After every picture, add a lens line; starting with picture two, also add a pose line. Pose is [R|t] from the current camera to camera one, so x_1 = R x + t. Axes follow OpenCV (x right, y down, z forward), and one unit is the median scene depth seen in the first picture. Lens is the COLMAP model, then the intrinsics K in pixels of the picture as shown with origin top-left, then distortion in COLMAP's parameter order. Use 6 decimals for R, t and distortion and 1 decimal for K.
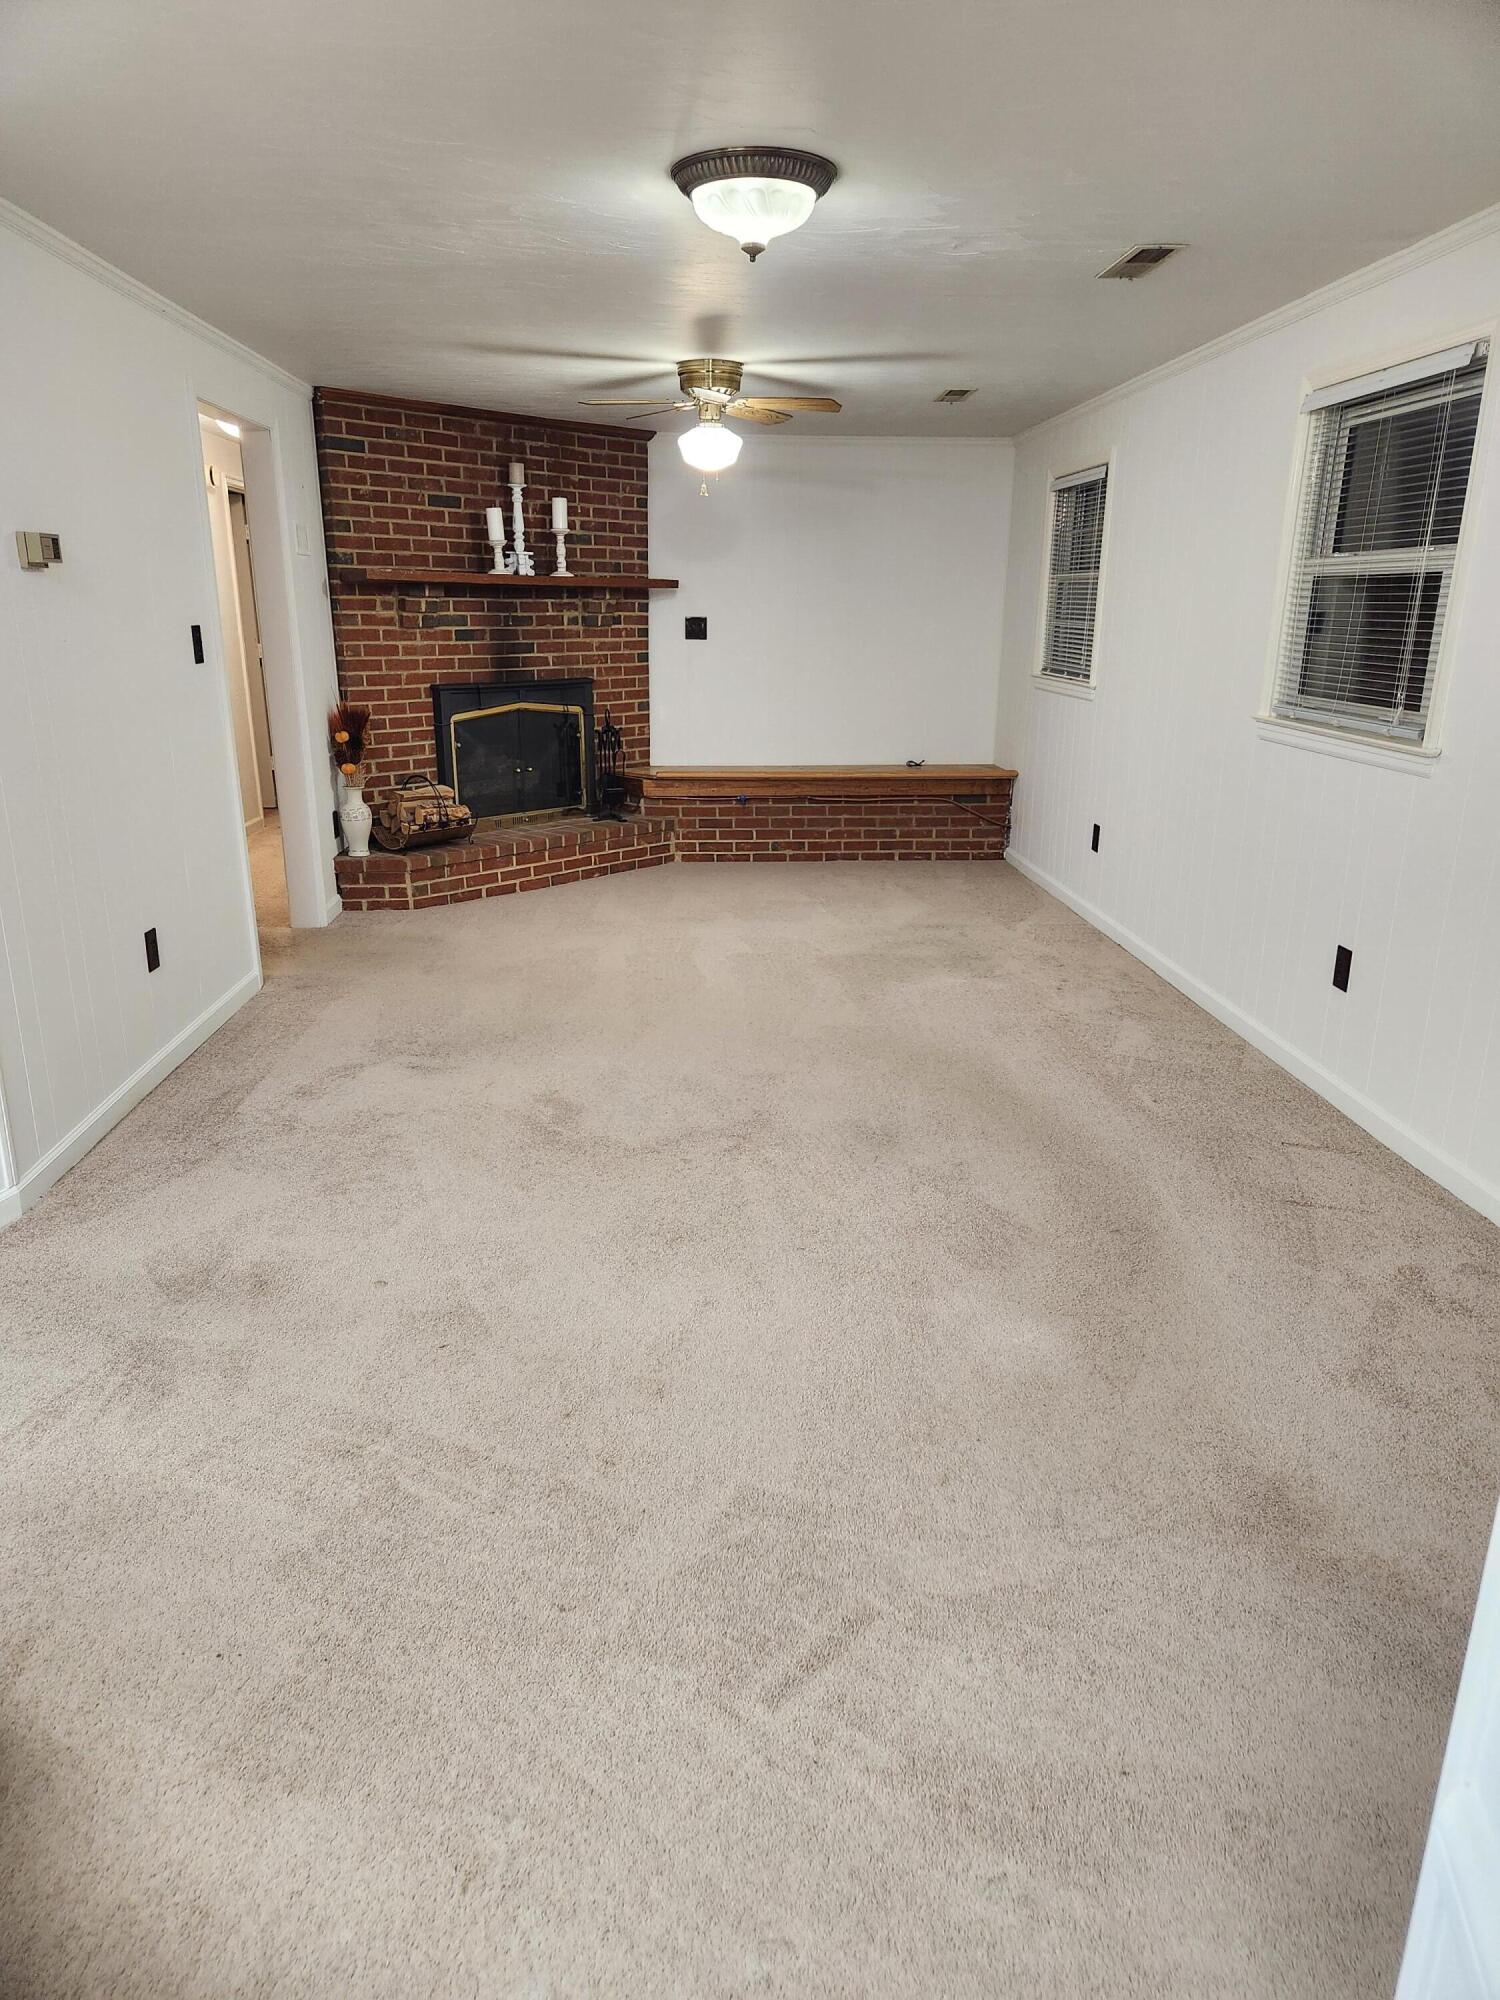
lens RADIAL K [[1329.7, 0, 750.0], [0, 1329.7, 1000.0], [0, 0, 1]] dist [0.103473, -0.081504]
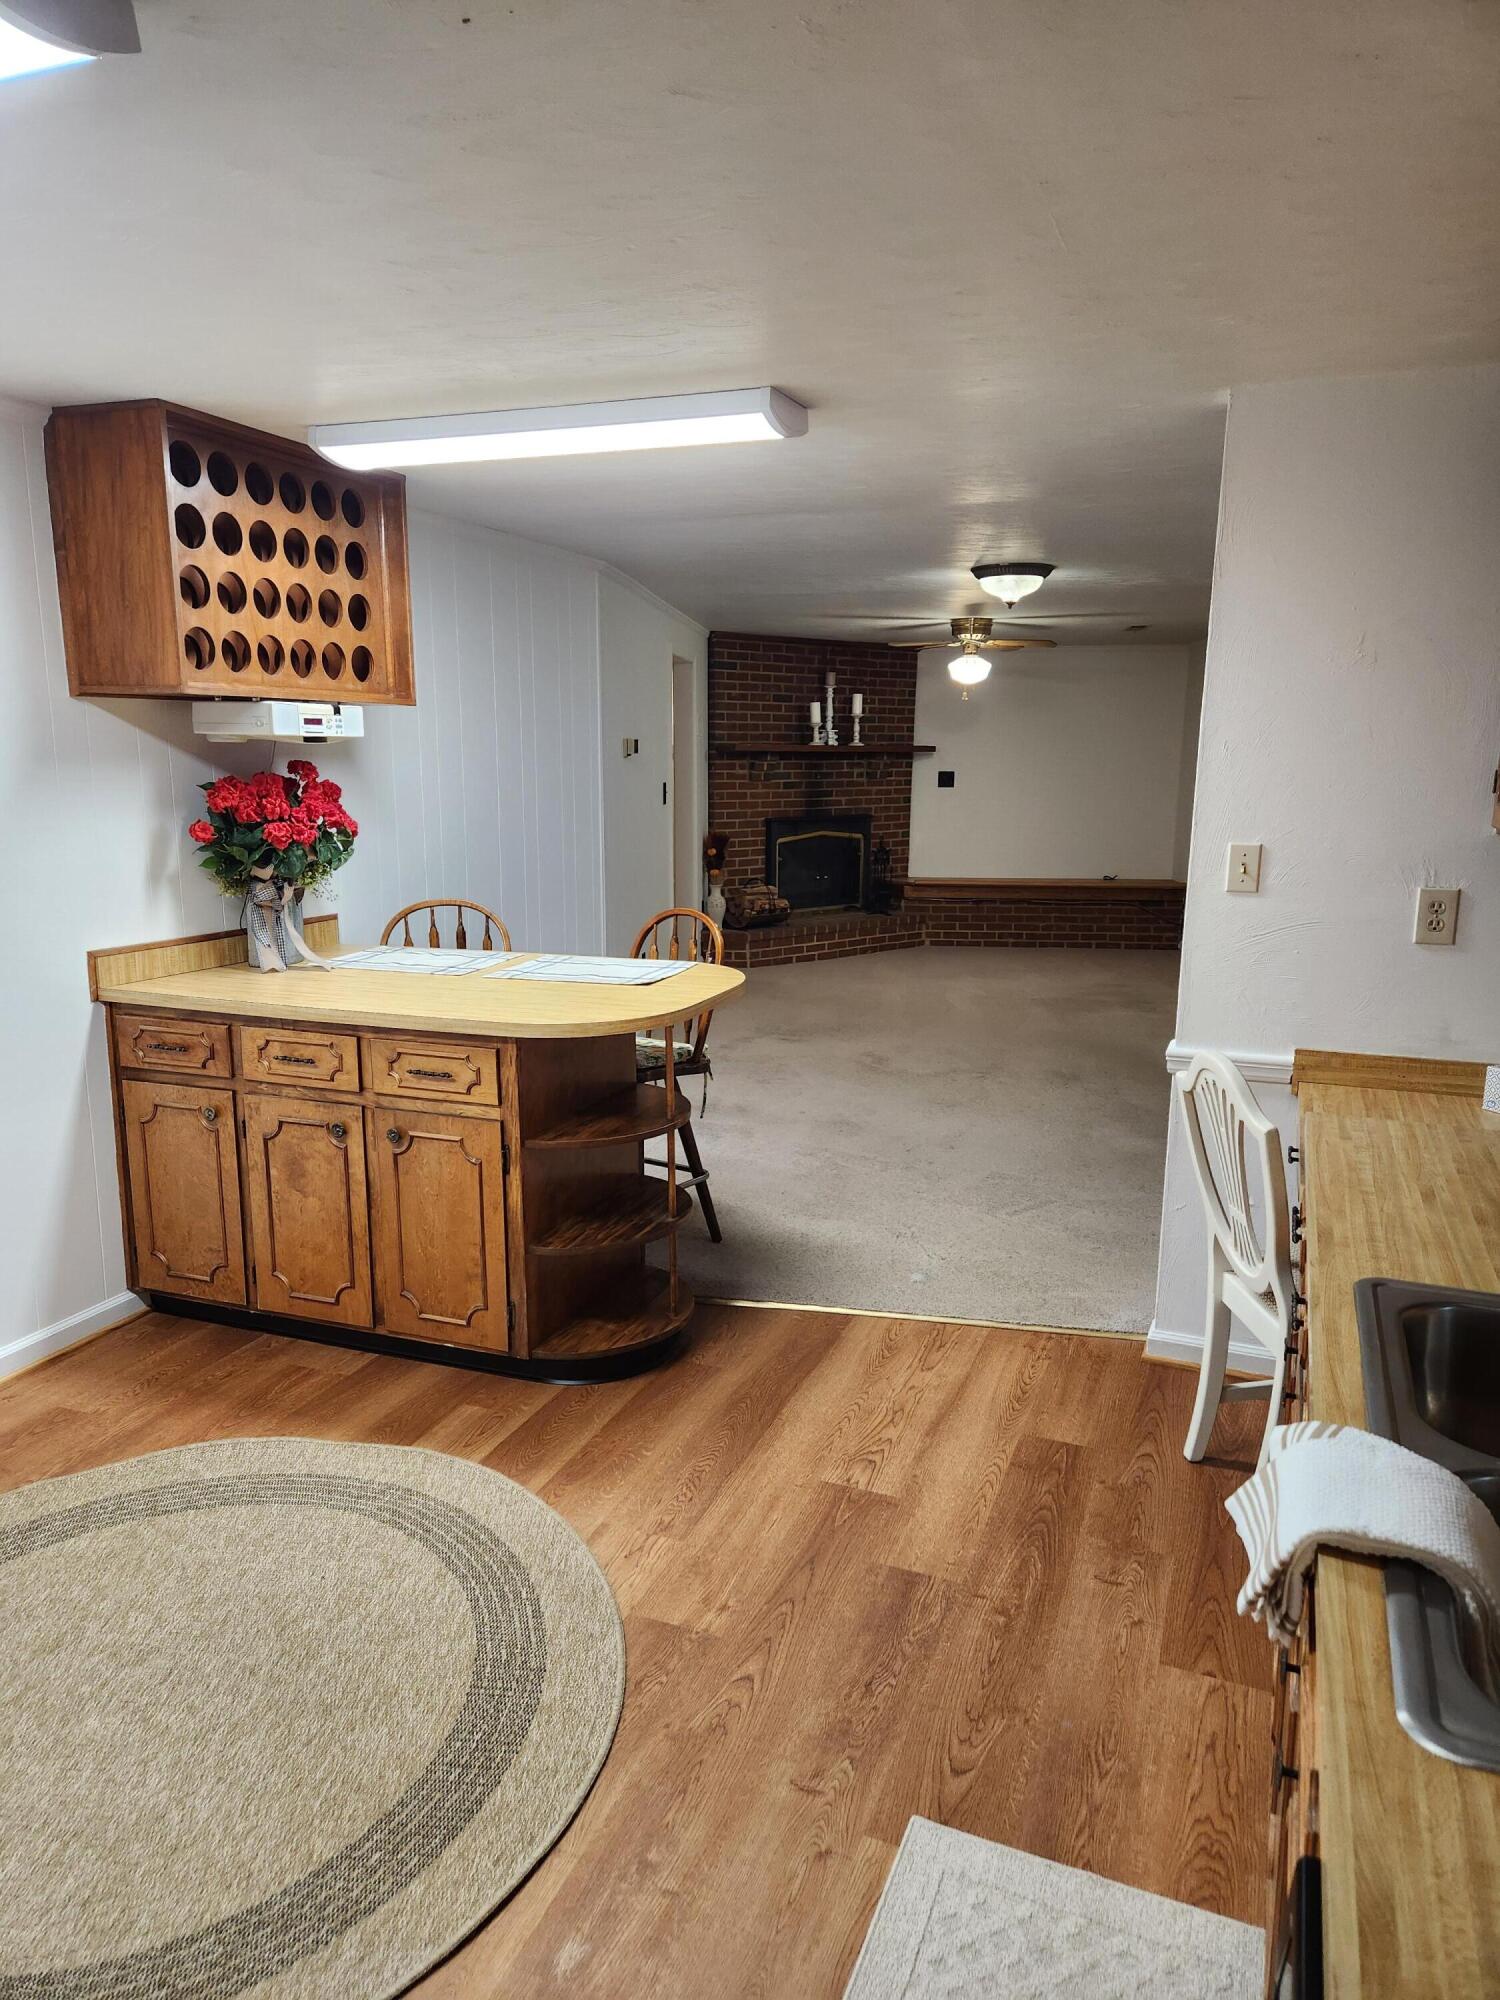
lens RADIAL K [[1329.7, 0, 750.0], [0, 1329.7, 1000.0], [0, 0, 1]] dist [0.103473, -0.081504]
pose [[0.987459, 0.028470, -0.155287, -0.022401], [-0.044130, 0.994173, -0.098346, 0.105106], [0.151582, 0.103965, 0.982962, -0.406990]]
